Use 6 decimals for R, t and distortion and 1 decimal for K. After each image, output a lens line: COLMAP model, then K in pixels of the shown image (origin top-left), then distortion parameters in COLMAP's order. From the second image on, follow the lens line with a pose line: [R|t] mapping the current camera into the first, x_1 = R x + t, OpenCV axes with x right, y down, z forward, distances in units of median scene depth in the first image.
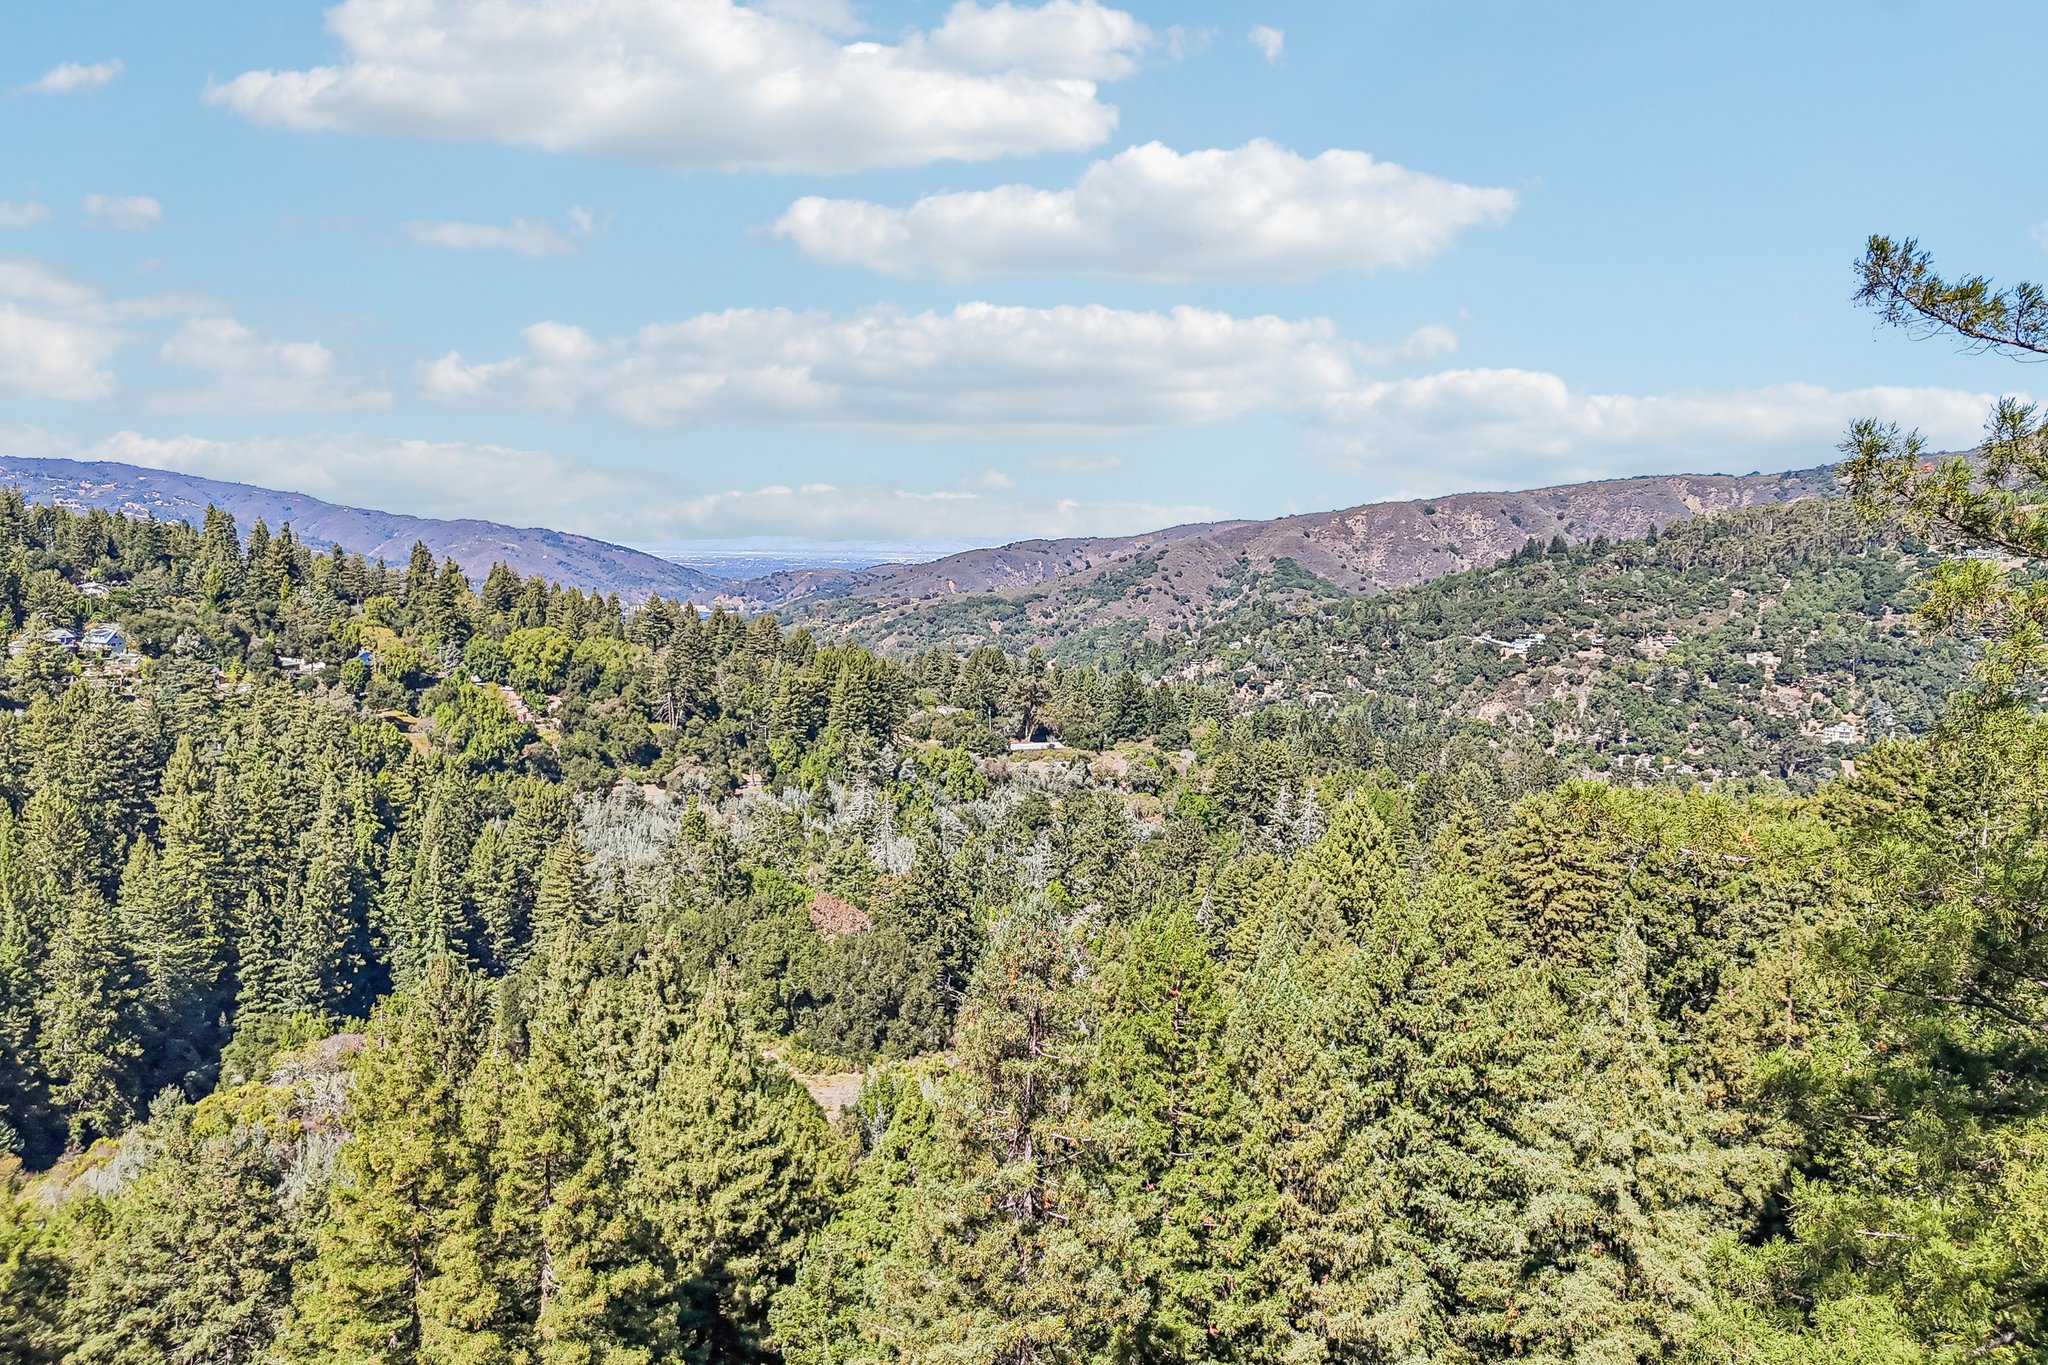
lens RADIAL K [[1565.1, 0, 1016.7], [0, 1565.1, 754.7], [0, 0, 1]] dist [0.048023, -0.093359]
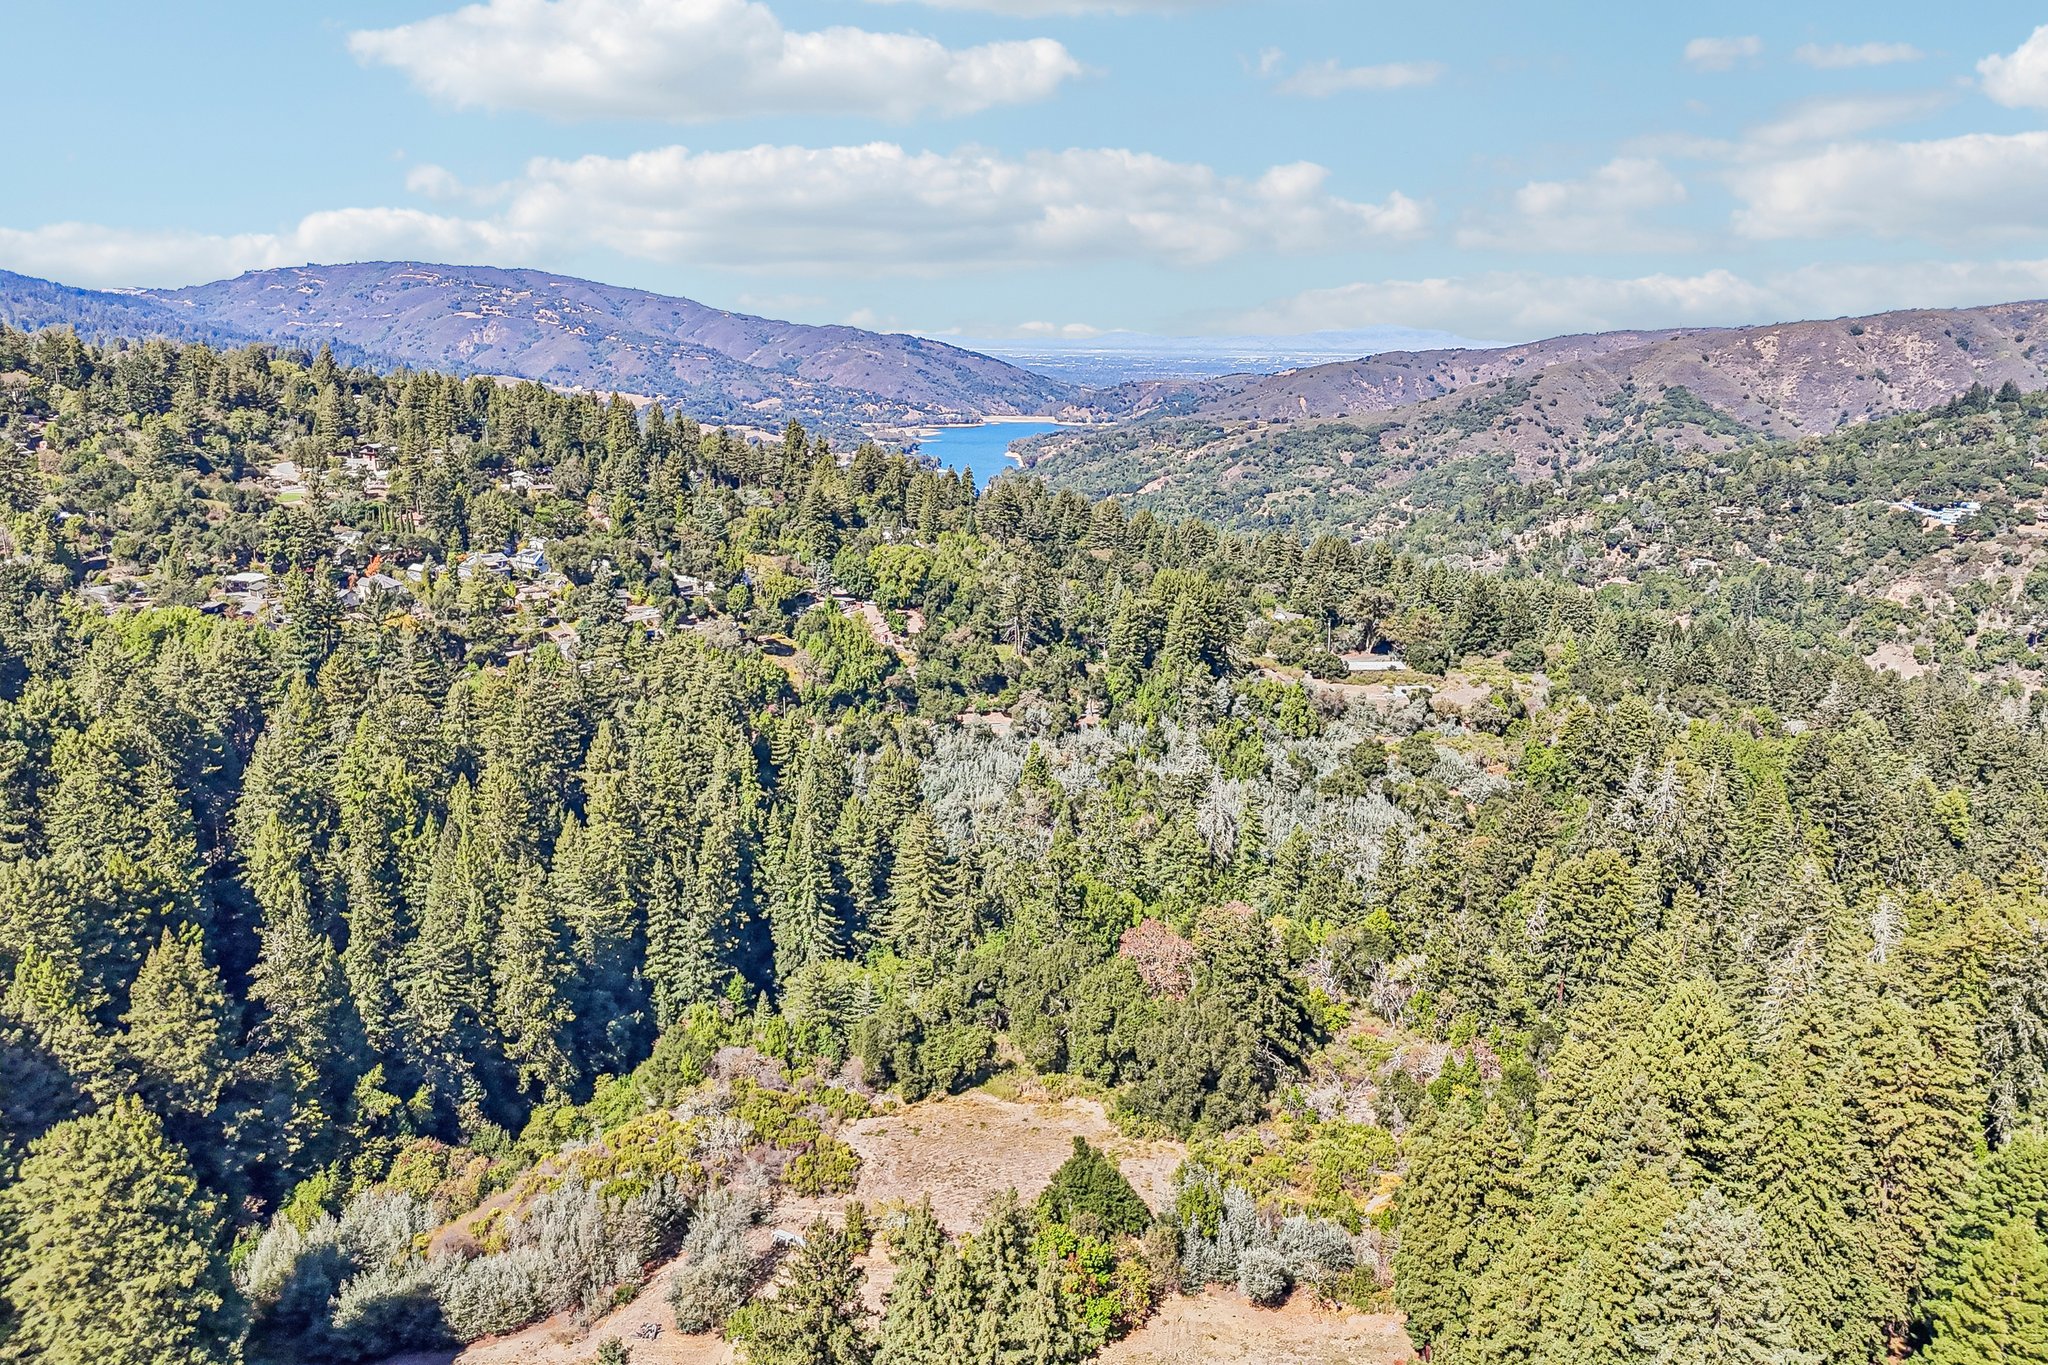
lens RADIAL K [[1548.3, 0, 964.4], [0, 1548.3, 728.9], [0, 0, 1]] dist [0.049893, -0.079165]
pose [[0.968421, 0.059413, -0.242136, -0.000193], [-0.025721, 0.989817, 0.140002, -0.114217], [0.247989, -0.129353, 0.960088, -0.014058]]
